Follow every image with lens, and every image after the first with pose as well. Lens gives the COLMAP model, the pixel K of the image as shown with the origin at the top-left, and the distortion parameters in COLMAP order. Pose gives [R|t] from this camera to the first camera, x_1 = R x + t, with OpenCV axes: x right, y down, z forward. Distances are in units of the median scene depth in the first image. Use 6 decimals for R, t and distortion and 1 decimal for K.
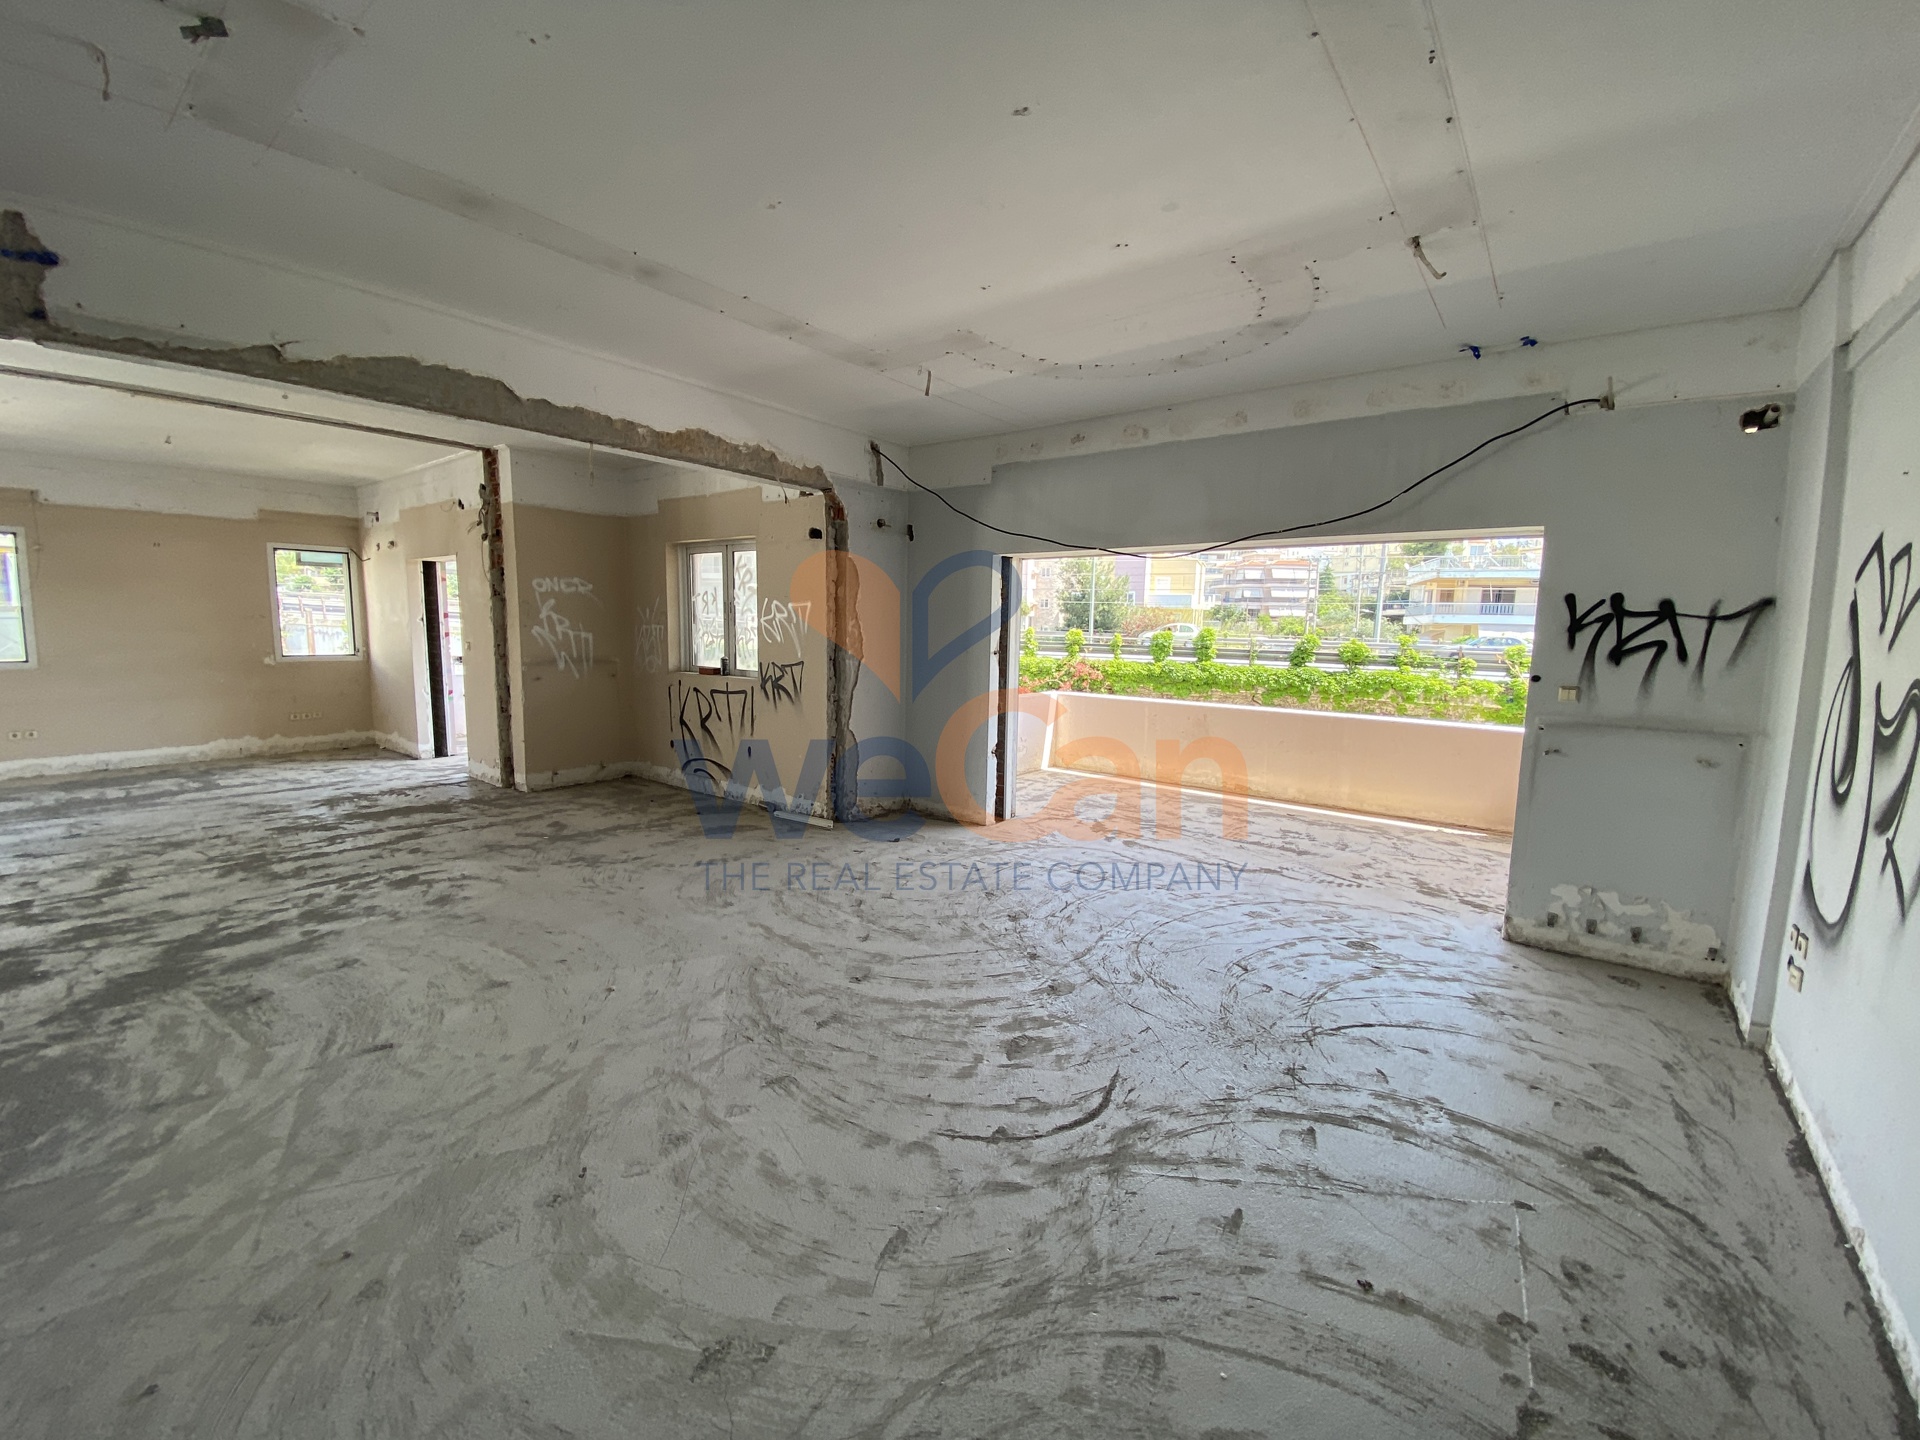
lens RADIAL K [[763.1, 0, 959.2], [0, 763.1, 721.4], [0, 0, 1]] dist [-0.012560, -0.007840]
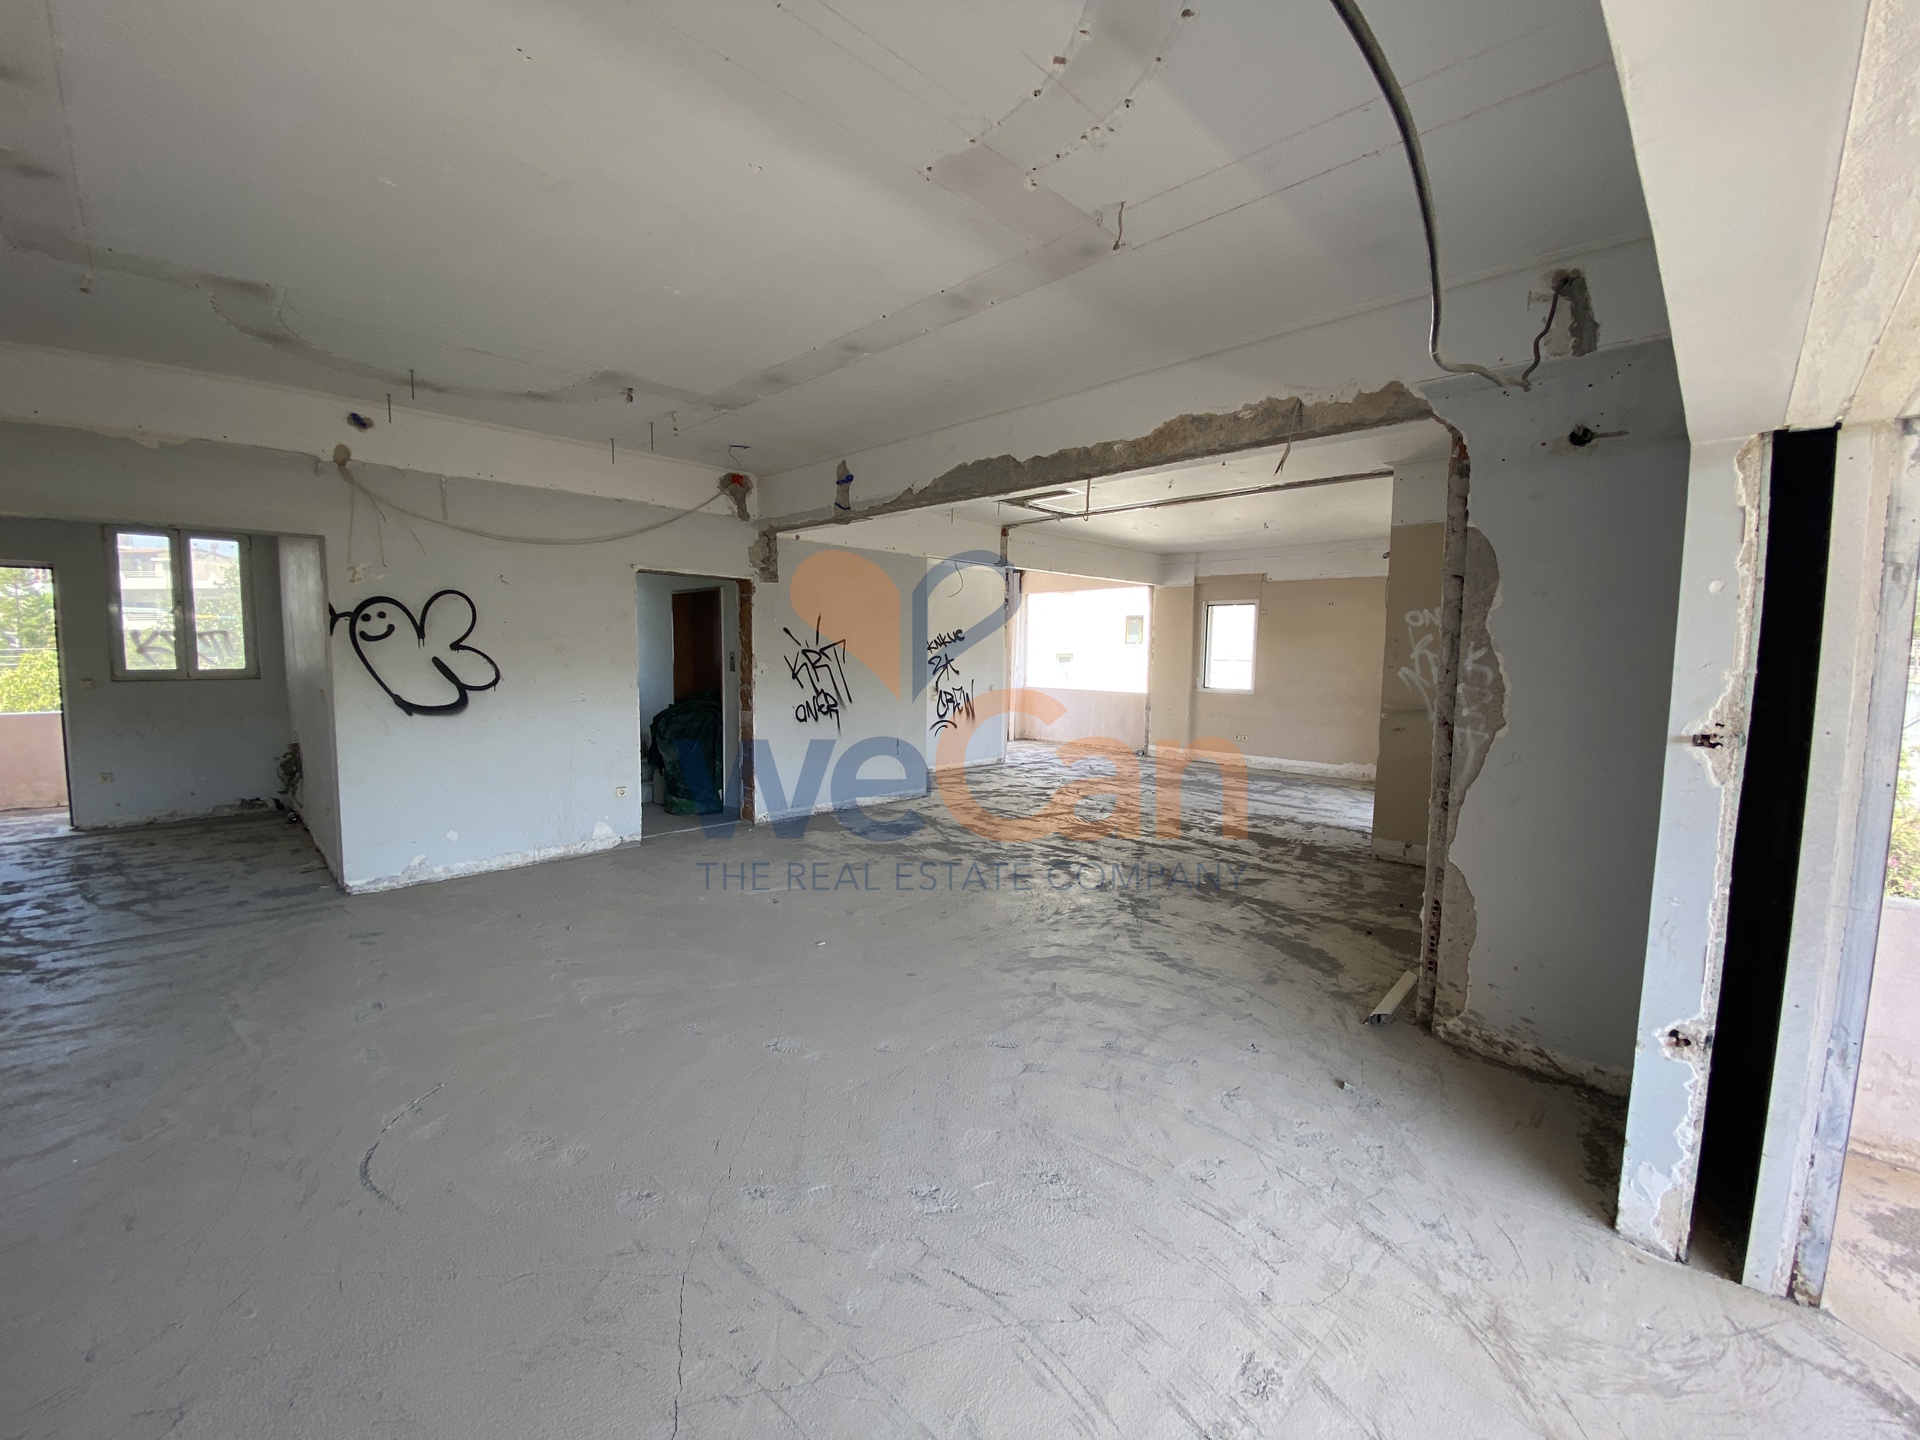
lens RADIAL K [[763.1, 0, 966.9], [0, 763.1, 711.7], [0, 0, 1]] dist [-0.012560, -0.007840]
pose [[-0.123650, 0.055980, -0.990746, 0.522408], [-0.142641, 0.987036, 0.073573, -0.105411], [0.982021, 0.150418, -0.114062, 0.949670]]
